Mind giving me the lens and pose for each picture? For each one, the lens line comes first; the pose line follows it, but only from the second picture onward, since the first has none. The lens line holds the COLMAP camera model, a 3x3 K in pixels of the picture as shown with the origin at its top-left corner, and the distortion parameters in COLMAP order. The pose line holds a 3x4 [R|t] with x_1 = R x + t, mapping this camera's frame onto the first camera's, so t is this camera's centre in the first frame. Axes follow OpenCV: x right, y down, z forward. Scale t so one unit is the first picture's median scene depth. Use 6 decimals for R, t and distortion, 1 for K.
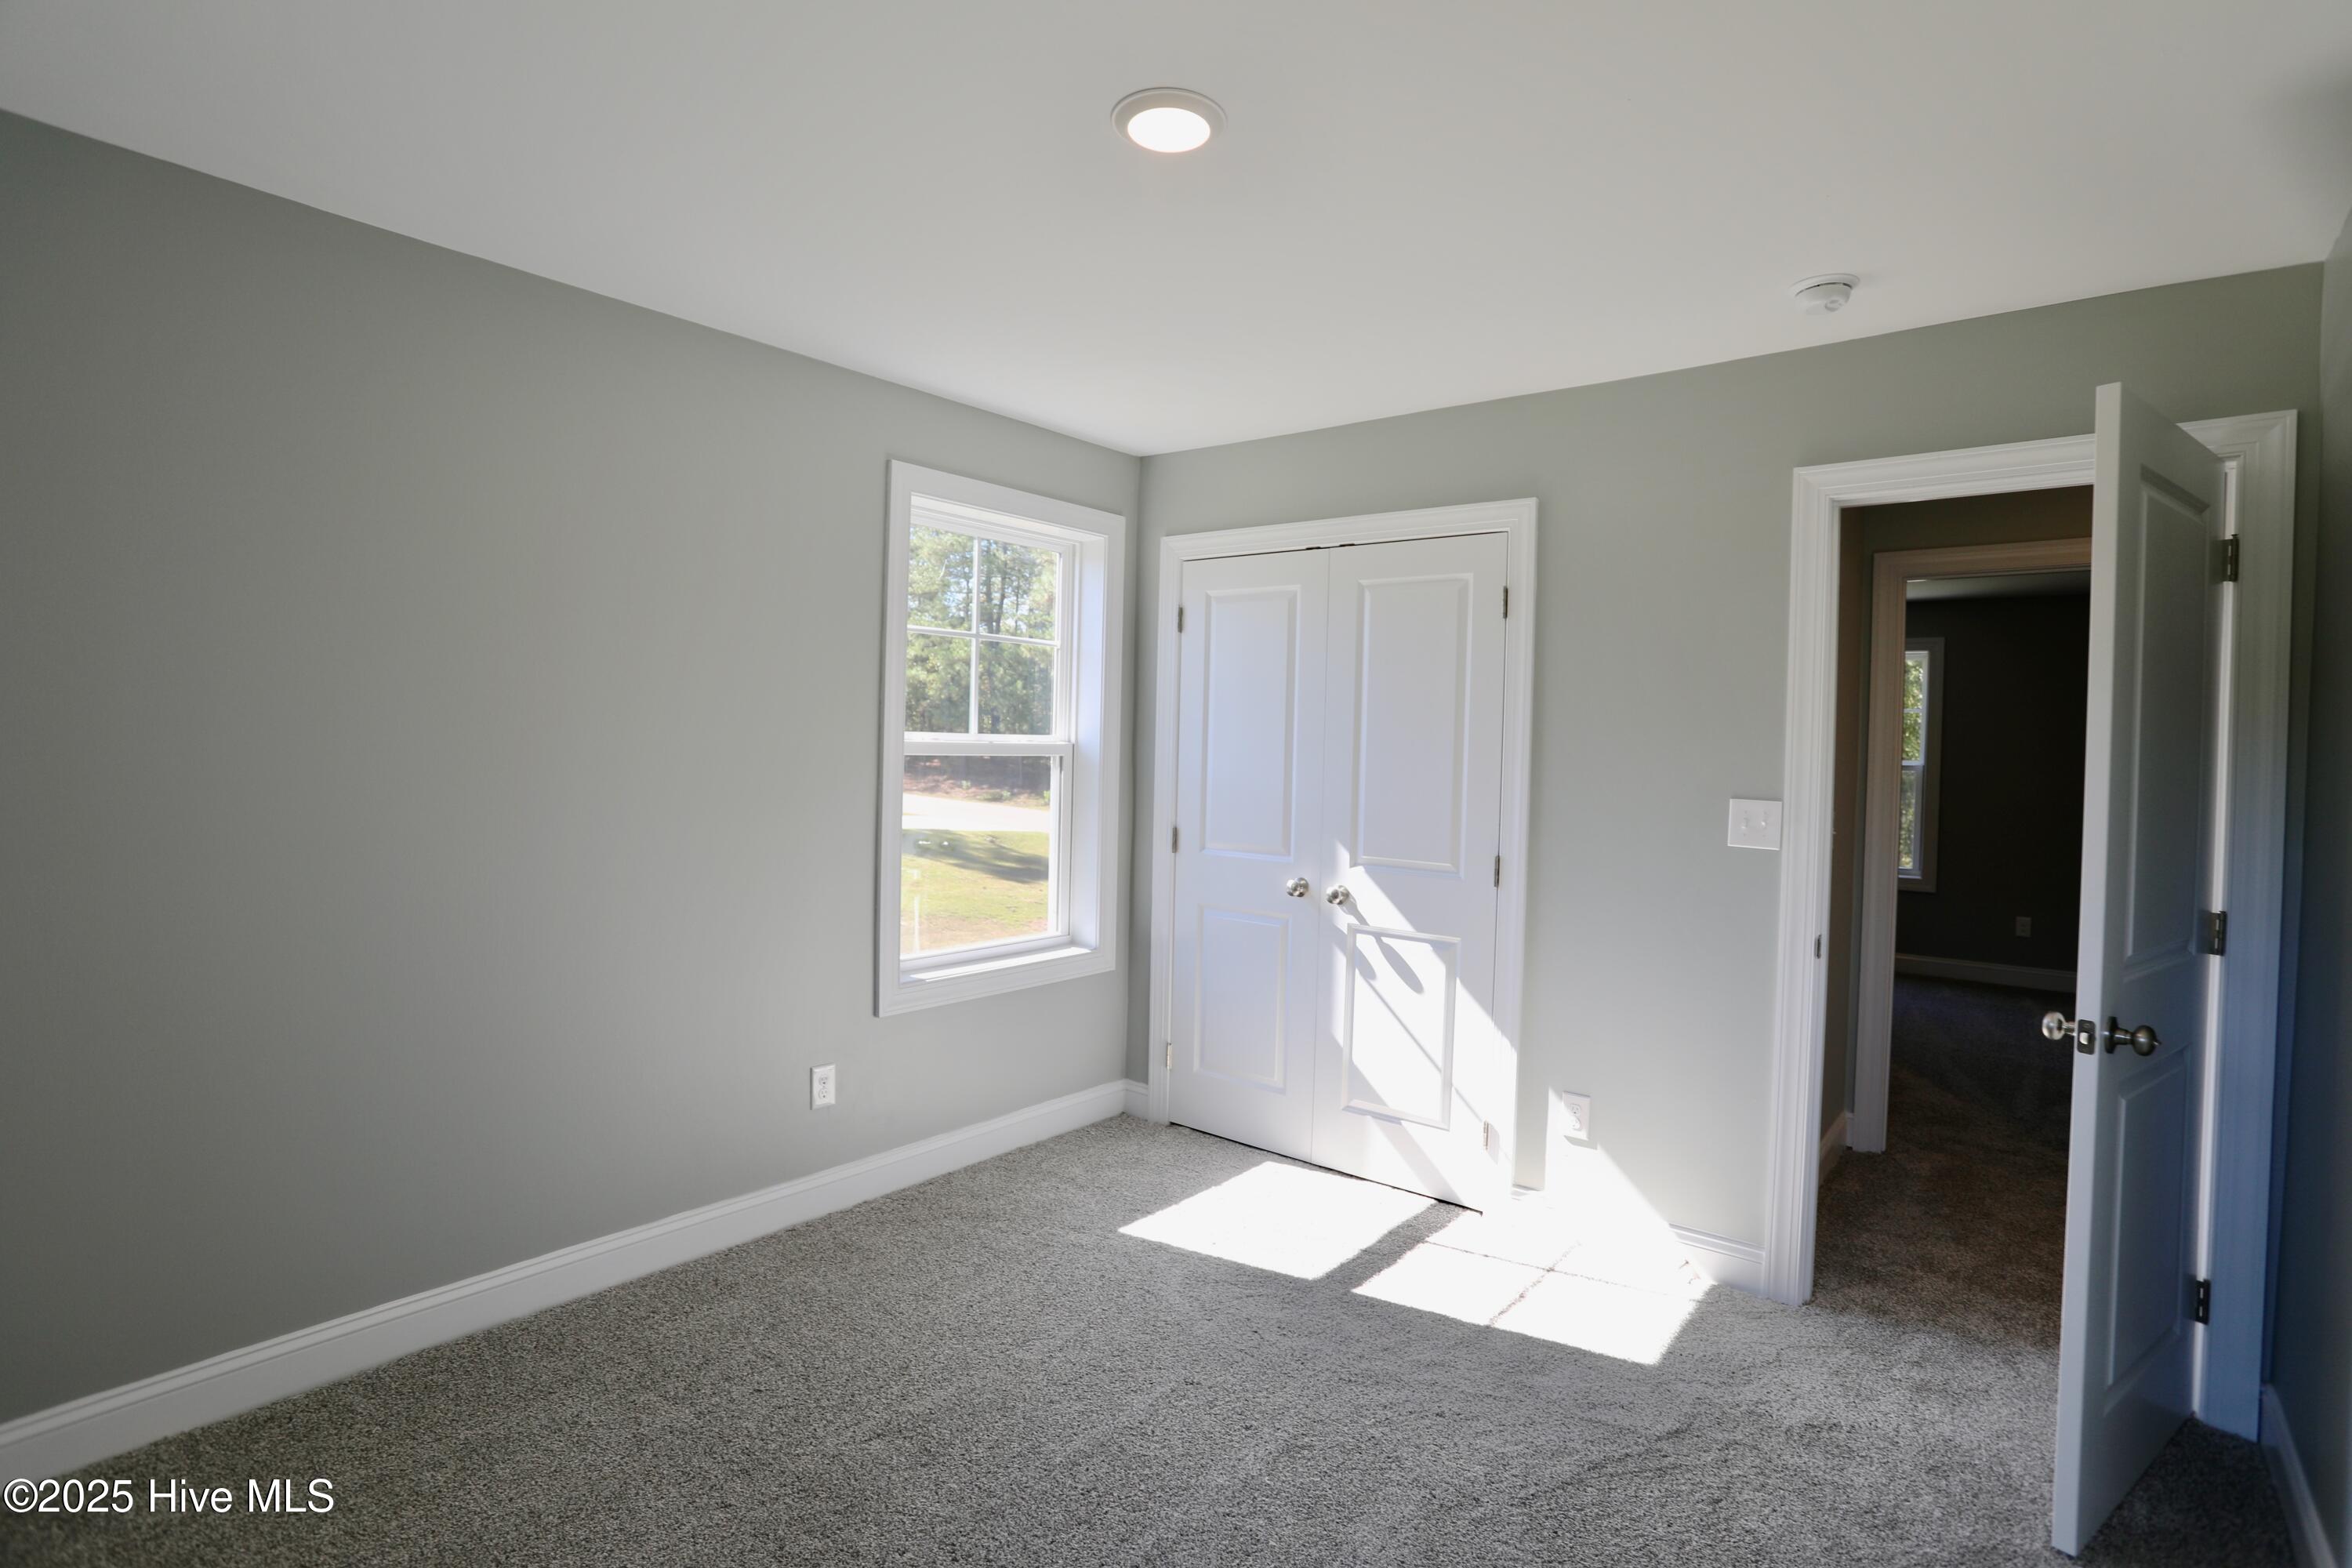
lens RADIAL K [[1137.4, 0, 1178.2], [0, 1137.4, 768.6], [0, 0, 1]] dist [-0.060647, 0.017773]
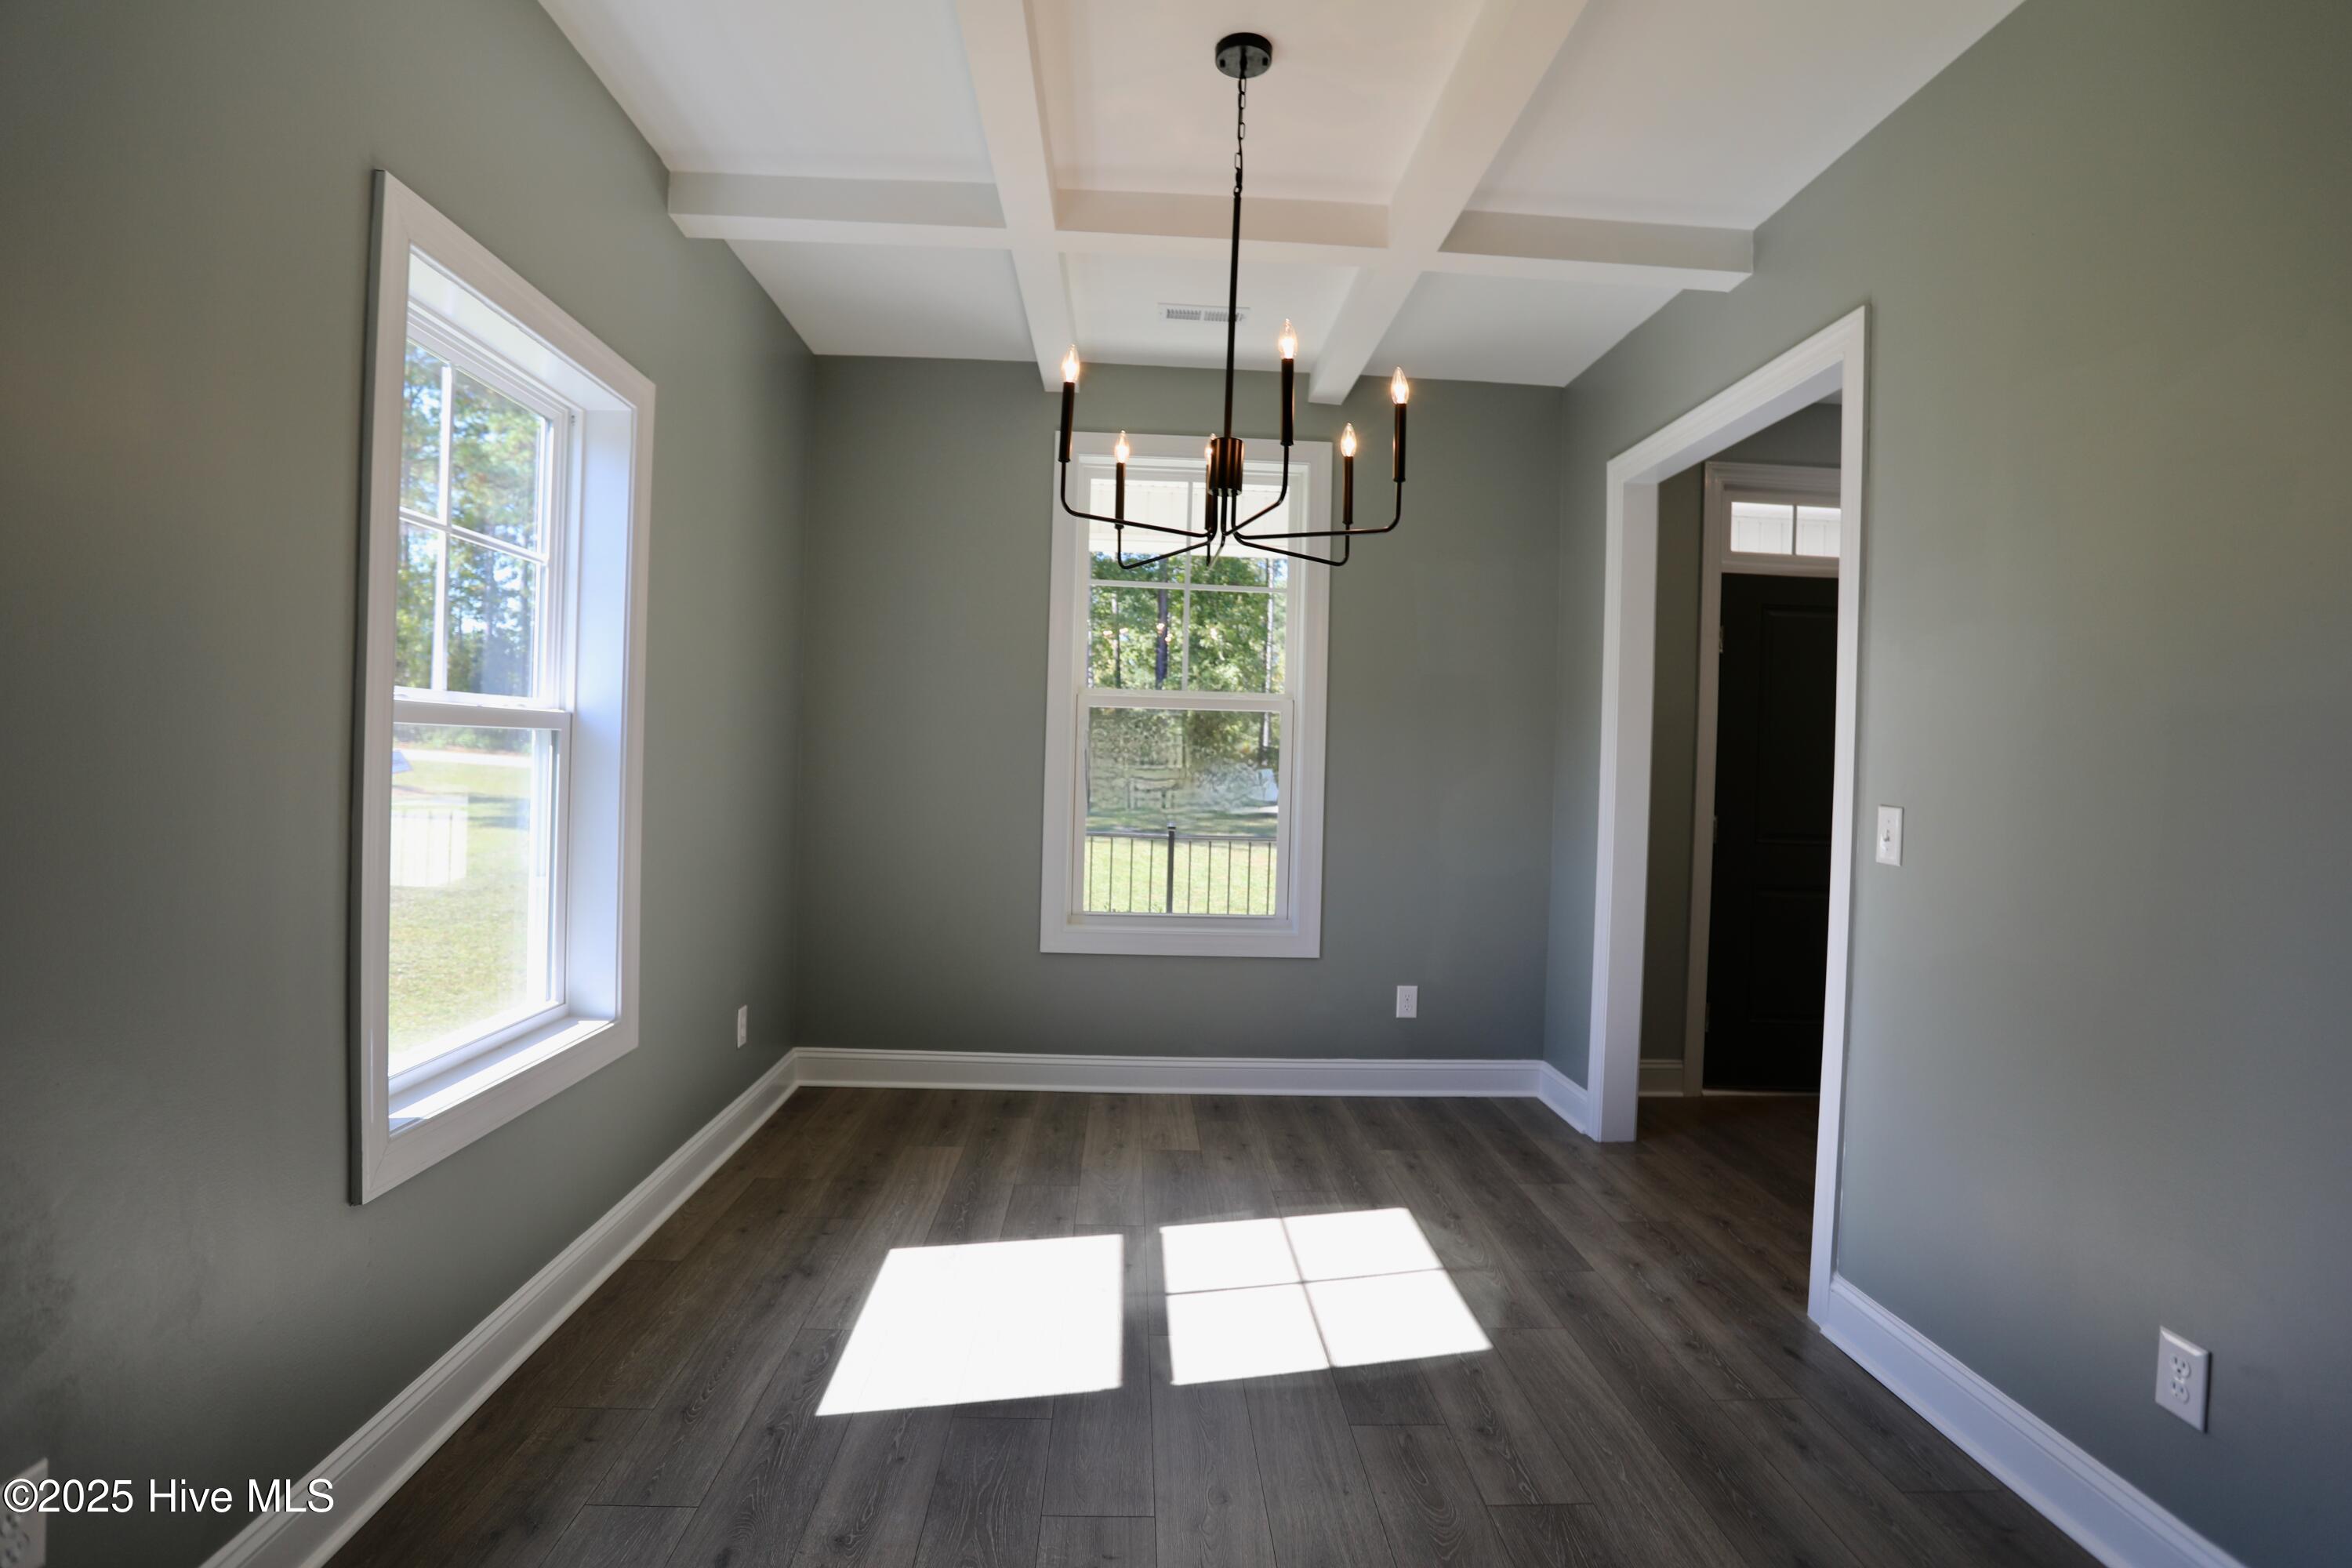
lens RADIAL K [[1137.4, 0, 1179.9], [0, 1137.4, 788.0], [0, 0, 1]] dist [-0.060647, 0.017773]
pose [[0.754106, -0.033810, 0.655882, -0.272610], [0.021253, 0.999407, 0.027083, 0.011936], [-0.656409, -0.006484, 0.754378, 0.302541]]
